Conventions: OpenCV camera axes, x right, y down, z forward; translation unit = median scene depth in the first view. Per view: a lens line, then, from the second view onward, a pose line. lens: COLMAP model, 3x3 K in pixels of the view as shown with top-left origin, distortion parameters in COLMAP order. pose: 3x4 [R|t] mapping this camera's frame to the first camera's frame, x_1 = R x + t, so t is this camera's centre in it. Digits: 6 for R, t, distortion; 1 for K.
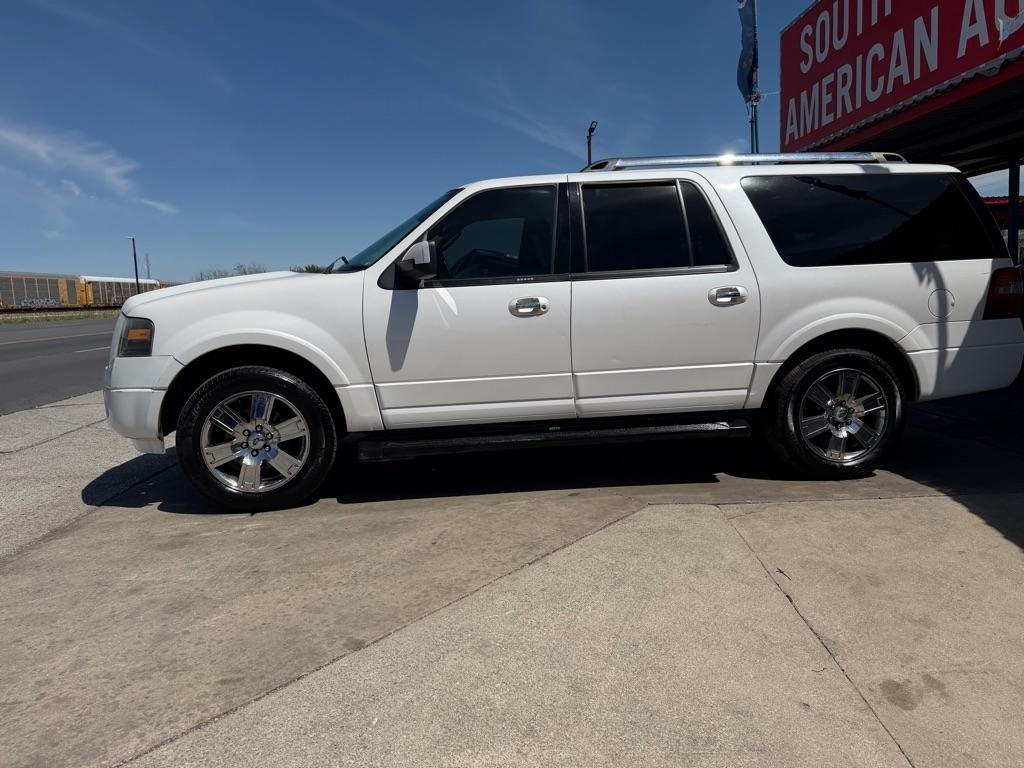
lens RADIAL K [[723.7, 0, 524.9], [0, 723.7, 377.0], [0, 0, 1]] dist [0.032301, -0.040385]
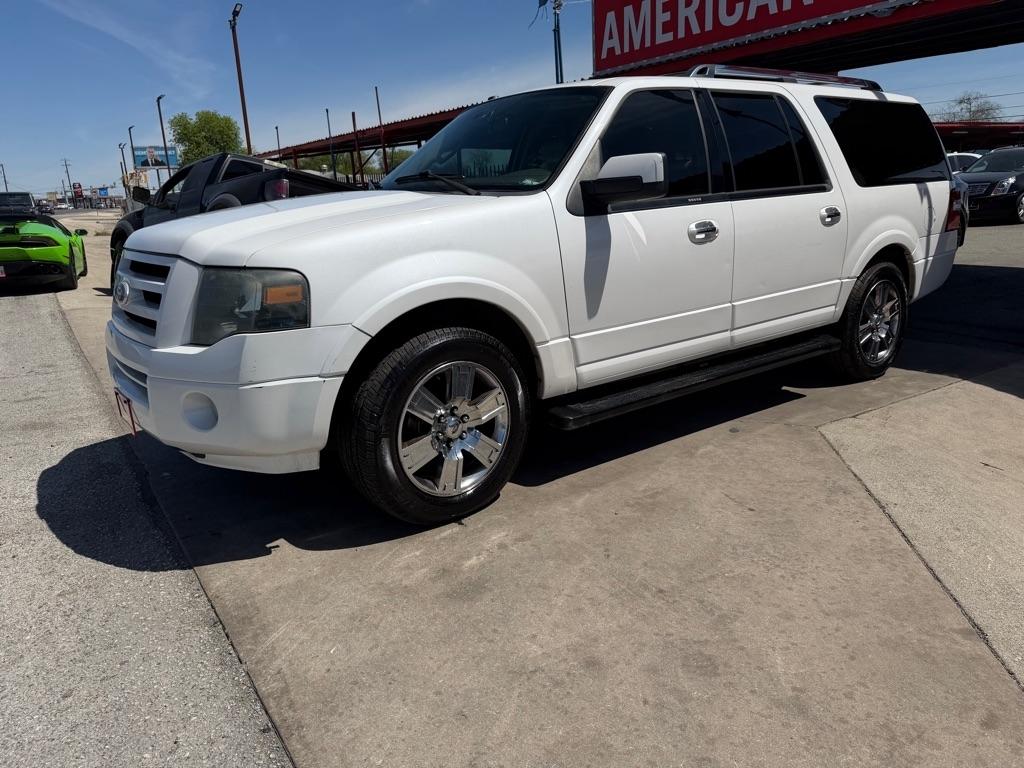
lens RADIAL K [[723.7, 0, 519.5], [0, 723.7, 379.7], [0, 0, 1]] dist [0.032301, -0.040385]
pose [[0.854896, -0.130006, 0.502246, -0.654260], [0.068217, 0.987857, 0.139591, -0.057260], [-0.514295, -0.085074, 0.853383, 0.331765]]
